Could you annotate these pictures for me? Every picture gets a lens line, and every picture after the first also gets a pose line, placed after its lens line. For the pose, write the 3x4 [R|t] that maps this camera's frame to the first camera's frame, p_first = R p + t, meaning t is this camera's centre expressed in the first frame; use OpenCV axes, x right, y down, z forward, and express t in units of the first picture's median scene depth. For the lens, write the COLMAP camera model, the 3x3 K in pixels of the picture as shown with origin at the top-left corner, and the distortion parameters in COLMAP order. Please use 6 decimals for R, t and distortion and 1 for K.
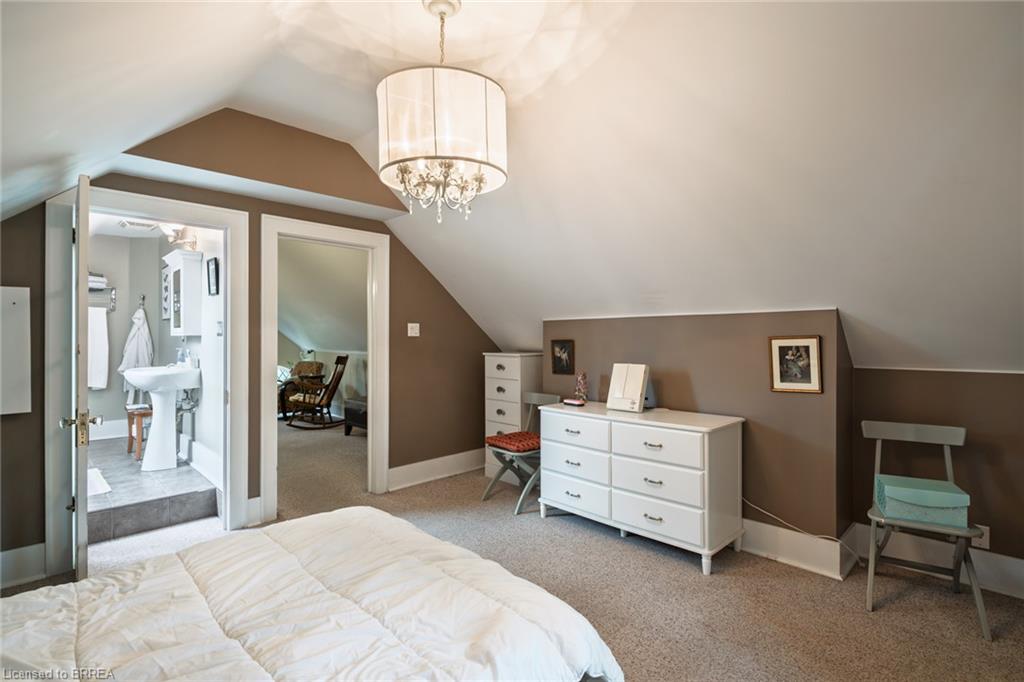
lens RADIAL K [[495.8, 0, 515.8], [0, 495.8, 335.5], [0, 0, 1]] dist [-0.001552, -0.000402]
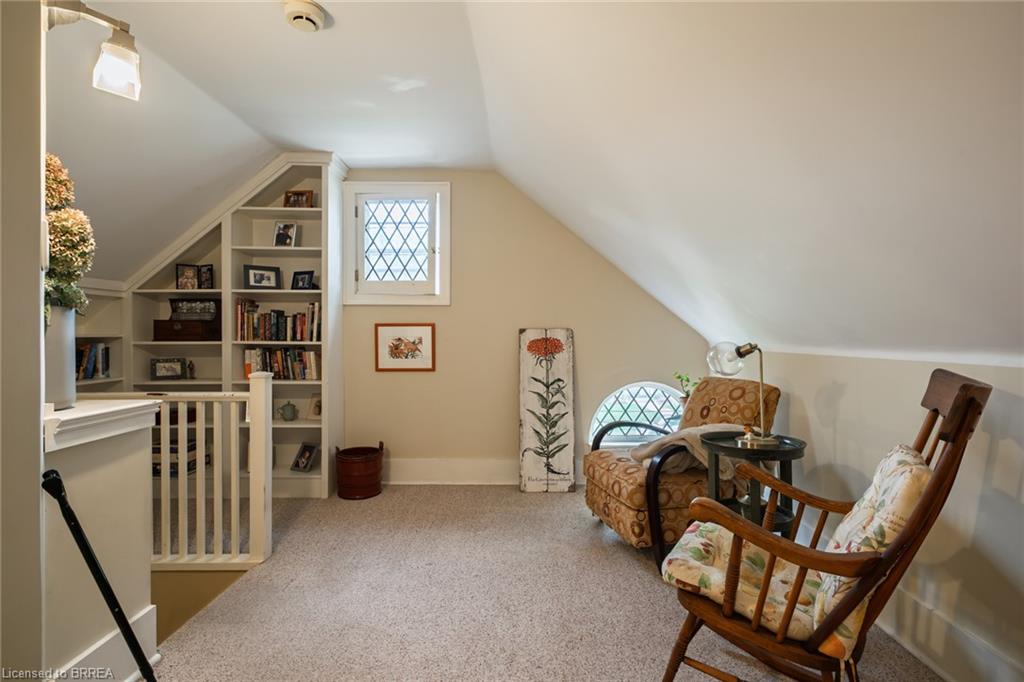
lens RADIAL K [[495.8, 0, 515.8], [0, 495.8, 335.5], [0, 0, 1]] dist [-0.001552, -0.000402]
pose [[0.714075, 0.002343, -0.700066, -0.301858], [0.003898, 0.999966, 0.007322, 0.020773], [0.700059, -0.007957, 0.714041, 0.689389]]
